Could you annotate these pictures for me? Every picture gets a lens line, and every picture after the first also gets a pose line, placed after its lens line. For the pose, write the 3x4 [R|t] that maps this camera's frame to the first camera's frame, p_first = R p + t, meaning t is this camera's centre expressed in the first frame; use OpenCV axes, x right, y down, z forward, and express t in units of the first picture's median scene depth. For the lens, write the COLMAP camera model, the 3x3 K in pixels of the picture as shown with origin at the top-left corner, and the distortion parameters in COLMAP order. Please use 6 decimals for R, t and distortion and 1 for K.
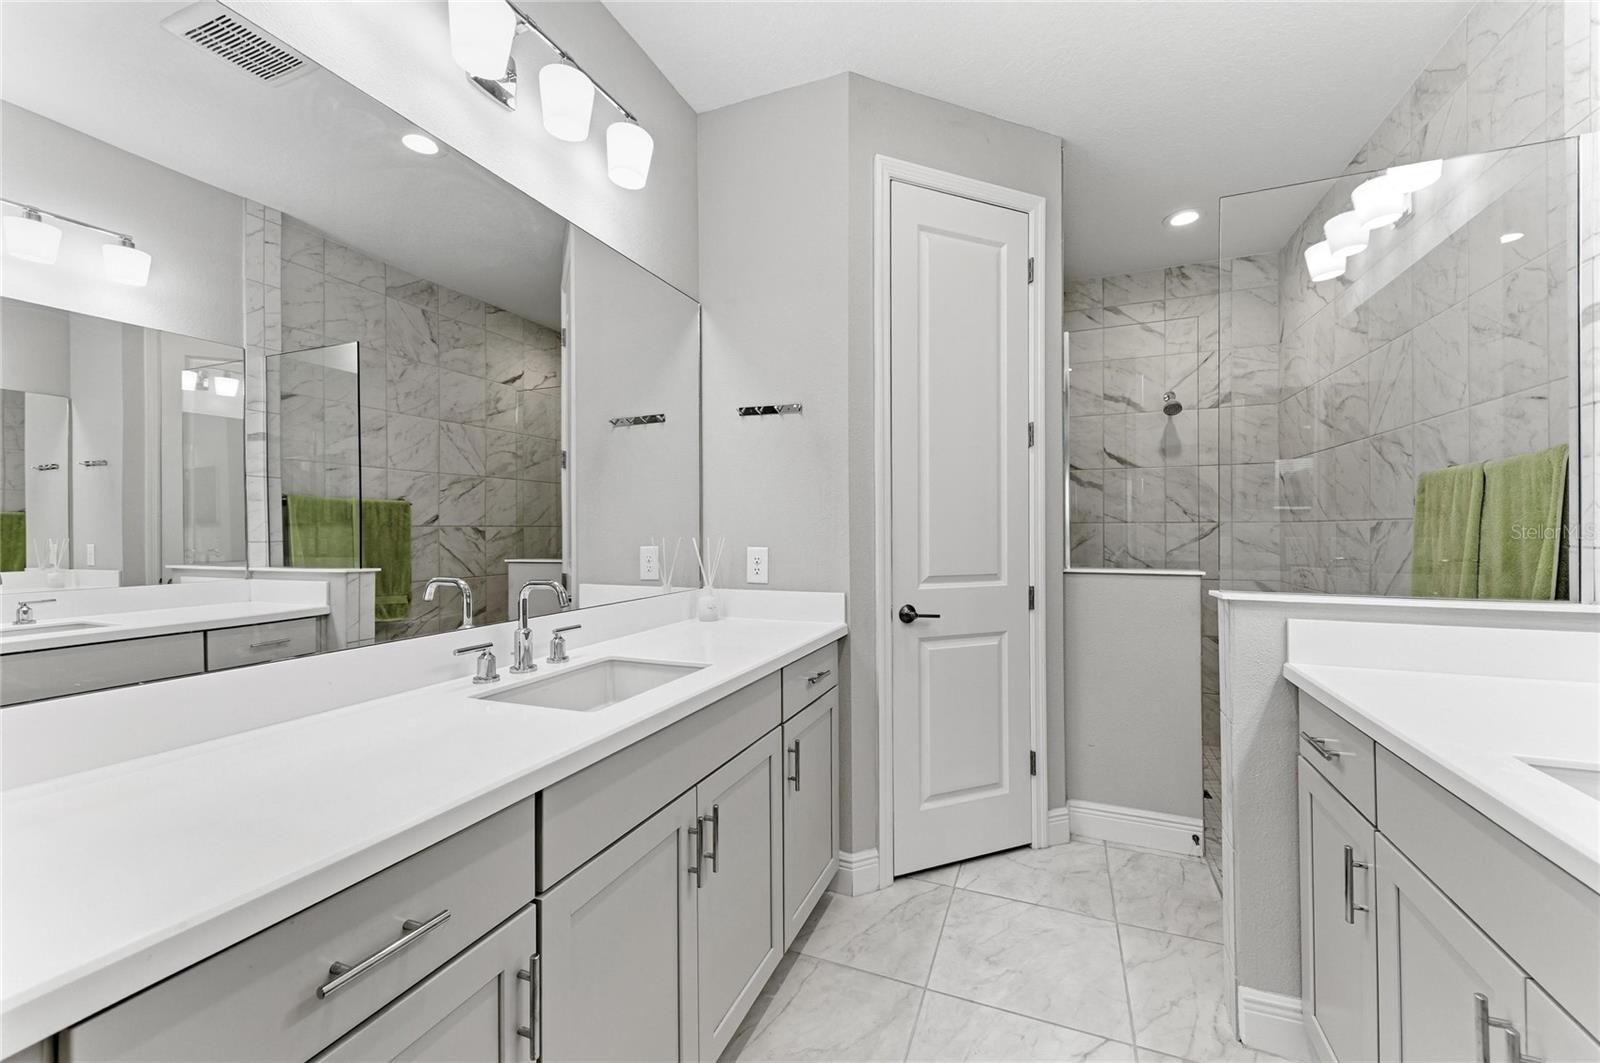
lens RADIAL K [[628.3, 0, 800.5], [0, 628.3, 524.5], [0, 0, 1]] dist [0.010873, -0.003765]
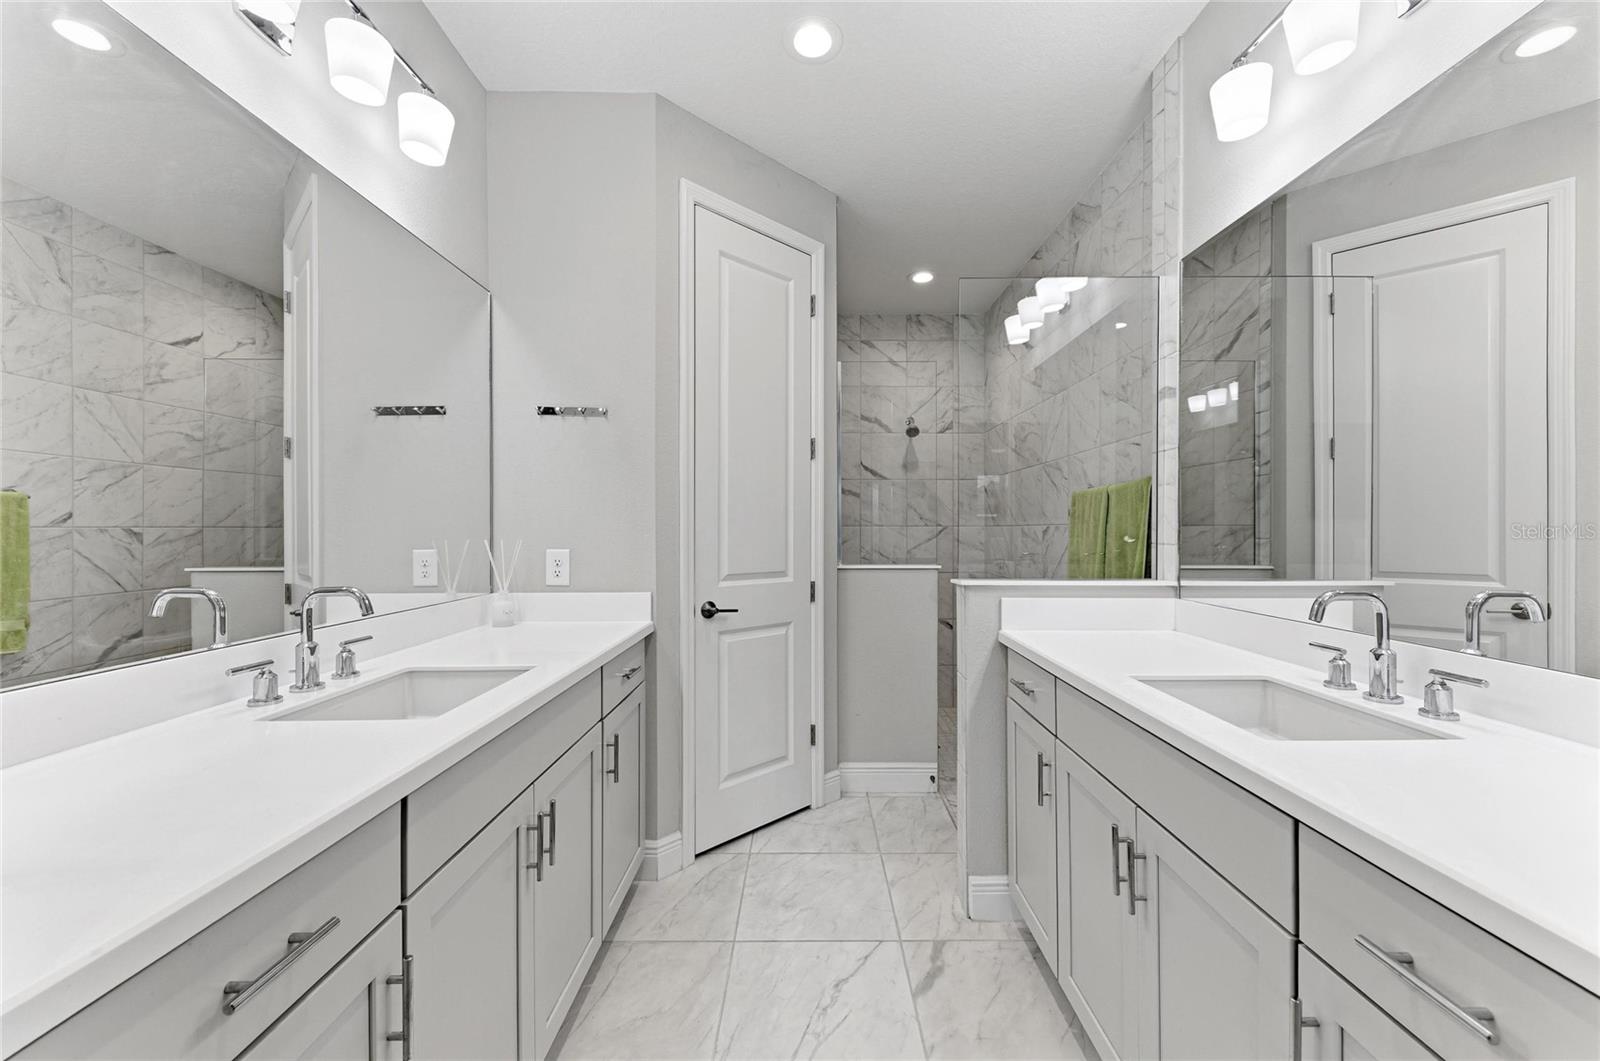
lens RADIAL K [[628.3, 0, 801.4], [0, 628.3, 529.8], [0, 0, 1]] dist [0.010873, -0.003765]
pose [[0.928390, 0.002177, 0.371600, -0.100073], [-0.004025, 0.999983, 0.004197, -0.000502], [-0.371585, -0.005392, 0.928383, -0.072774]]
